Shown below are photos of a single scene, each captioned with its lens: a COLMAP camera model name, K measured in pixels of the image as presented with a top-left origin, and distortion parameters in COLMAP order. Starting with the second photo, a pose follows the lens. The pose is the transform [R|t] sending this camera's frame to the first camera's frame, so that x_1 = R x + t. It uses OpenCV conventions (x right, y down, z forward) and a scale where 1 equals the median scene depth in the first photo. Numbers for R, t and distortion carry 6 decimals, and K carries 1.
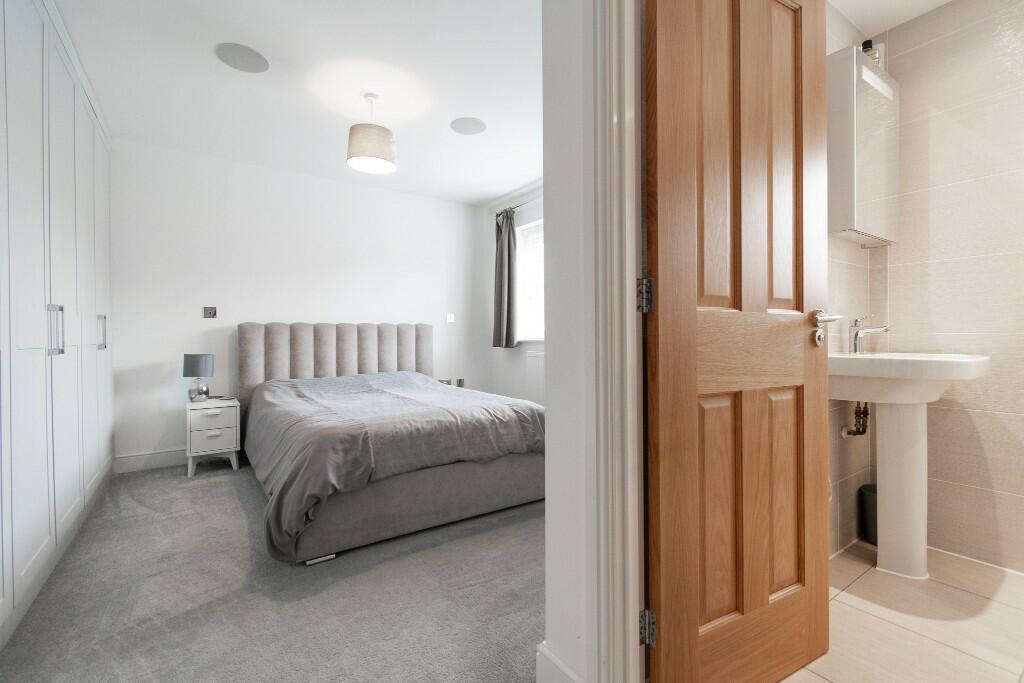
lens RADIAL K [[452.5, 0, 513.9], [0, 452.5, 342.4], [0, 0, 1]] dist [0.004782, -0.000820]
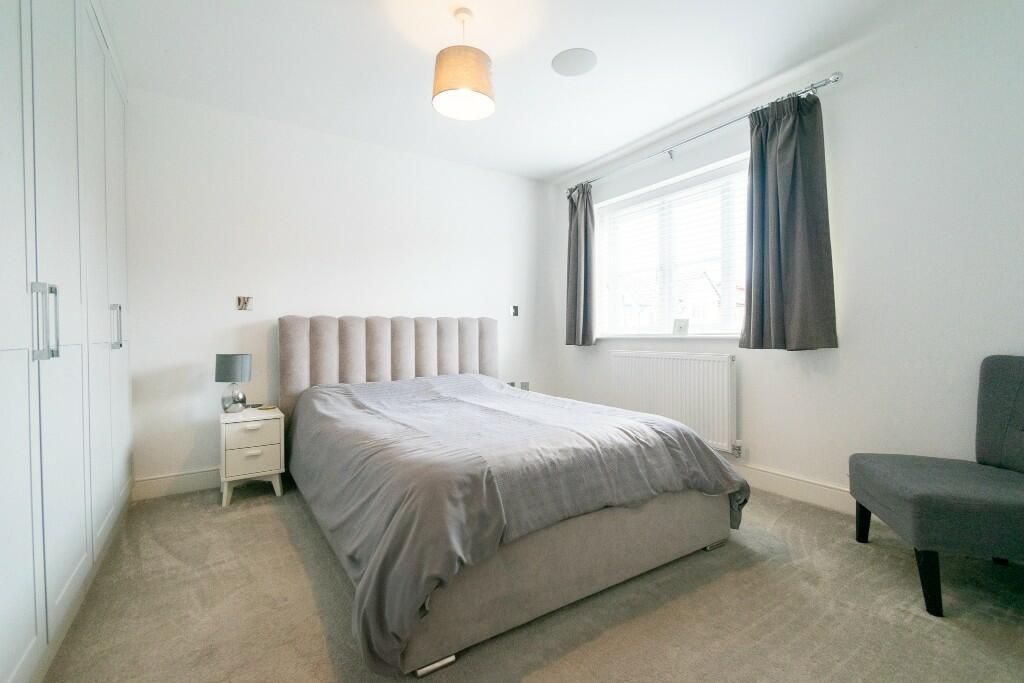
lens RADIAL K [[452.5, 0, 514.0], [0, 452.5, 342.5], [0, 0, 1]] dist [0.004782, -0.000820]
pose [[0.999721, -0.000010, -0.023608, -0.217236], [0.000200, 0.999968, 0.008020, -0.001509], [0.023607, -0.008023, 0.999689, 0.248802]]
